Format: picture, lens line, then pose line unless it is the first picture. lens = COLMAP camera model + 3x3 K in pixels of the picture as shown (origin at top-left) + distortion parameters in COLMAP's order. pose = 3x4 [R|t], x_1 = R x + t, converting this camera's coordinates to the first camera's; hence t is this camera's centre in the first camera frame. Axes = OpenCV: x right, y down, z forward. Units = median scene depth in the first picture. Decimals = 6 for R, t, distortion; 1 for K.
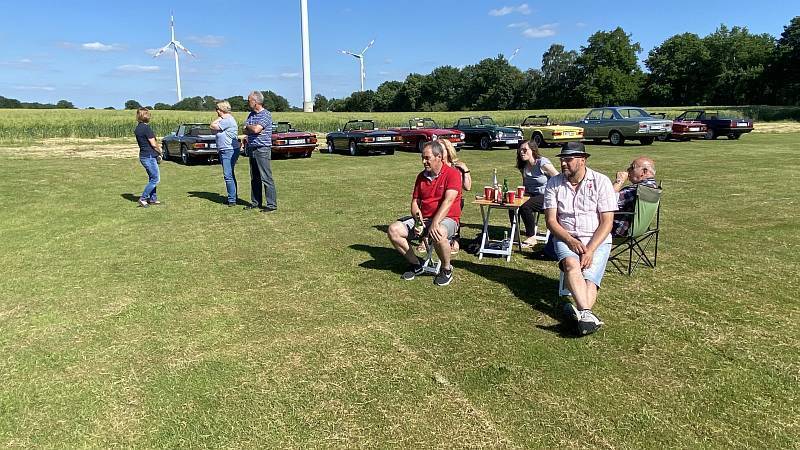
lens RADIAL K [[569.7, 0, 400.0], [0, 569.7, 225.0], [0, 0, 1]] dist [0.126466, -0.185794]
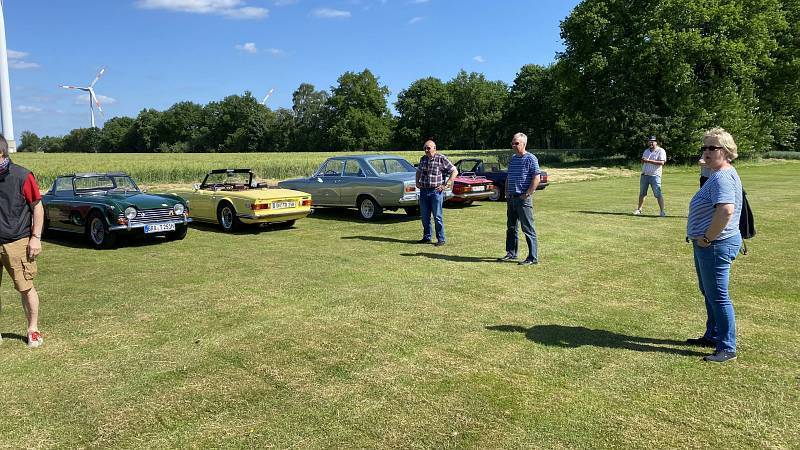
lens RADIAL K [[597.4, 0, 397.3], [0, 597.4, 233.8], [0, 0, 1]] dist [0.092029, -0.124273]
pose [[0.923565, -0.051471, 0.379973, 0.032763], [0.074626, 0.996129, -0.046451, -0.018153], [-0.376111, 0.071257, 0.923831, 0.083994]]
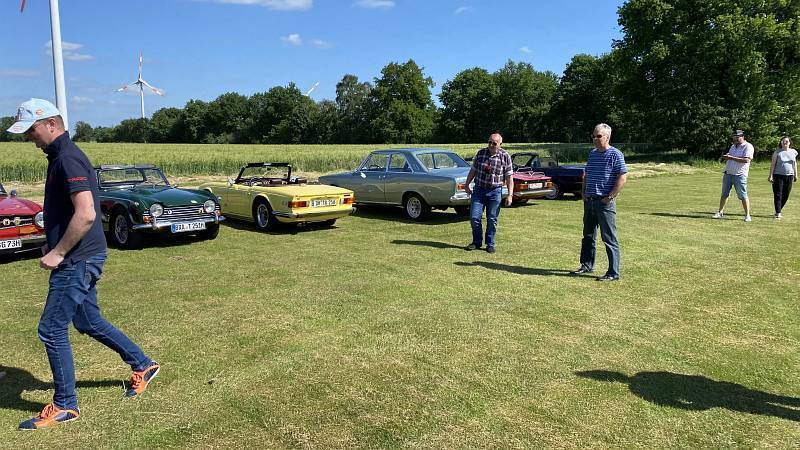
lens RADIAL K [[597.9, 0, 399.0], [0, 597.9, 244.1], [0, 0, 1]] dist [0.093562, -0.139394]
pose [[0.947123, -0.044144, 0.317821, 0.035159], [0.053896, 0.998305, -0.021950, -0.020108], [-0.316313, 0.037919, 0.947897, 0.093506]]
